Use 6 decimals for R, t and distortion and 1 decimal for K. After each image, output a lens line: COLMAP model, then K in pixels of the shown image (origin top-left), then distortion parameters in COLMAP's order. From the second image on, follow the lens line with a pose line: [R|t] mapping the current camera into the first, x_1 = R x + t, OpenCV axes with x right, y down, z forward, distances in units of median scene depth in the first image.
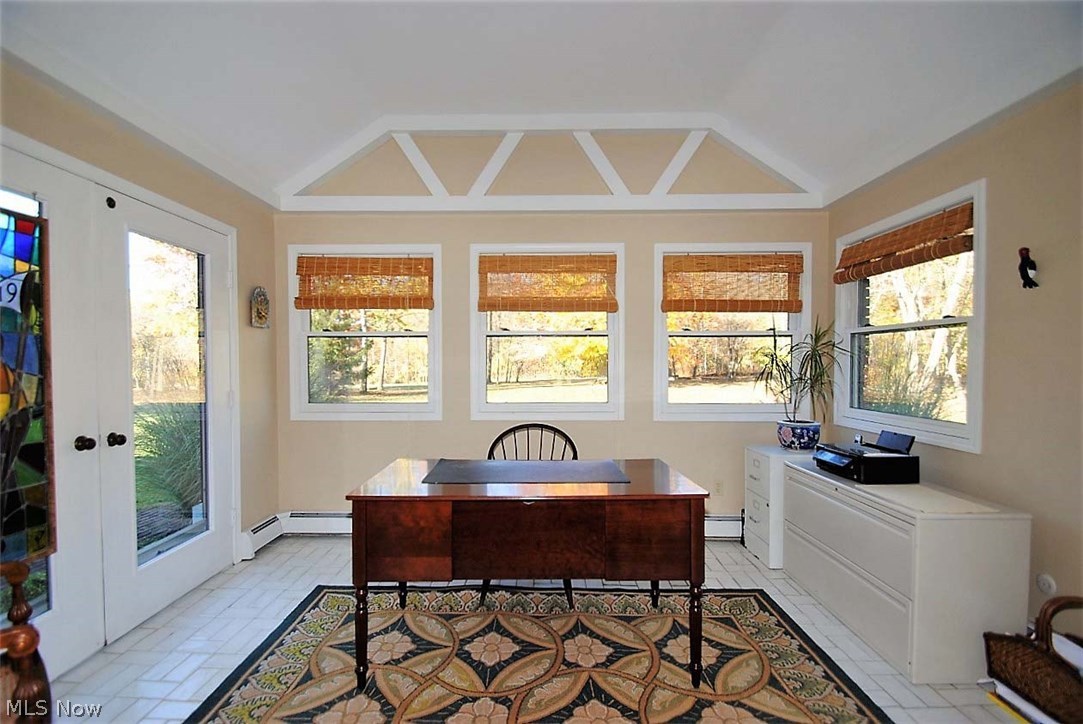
lens RADIAL K [[473.9, 0, 532.5], [0, 473.9, 372.3], [0, 0, 1]] dist [0.019233, -0.019546]
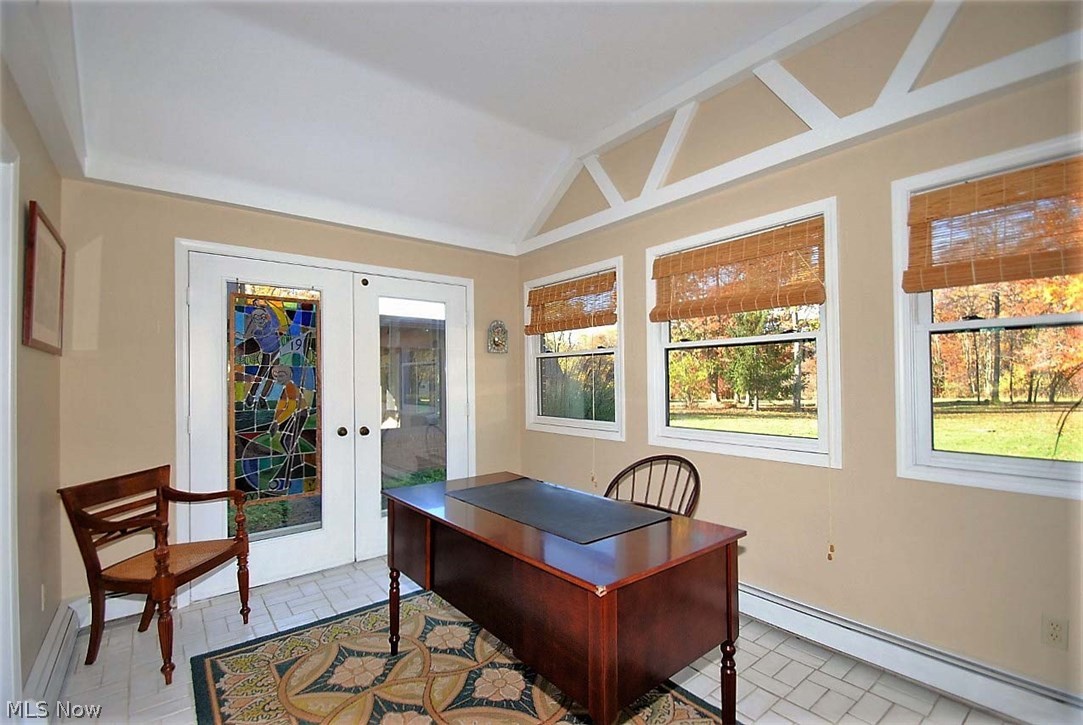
lens RADIAL K [[473.9, 0, 532.5], [0, 473.9, 372.8], [0, 0, 1]] dist [0.019233, -0.019546]
pose [[0.629375, -0.015951, -0.776938, 0.439659], [-0.006055, 0.999658, -0.025428, -0.009929], [0.777079, 0.020708, 0.629063, 0.276297]]
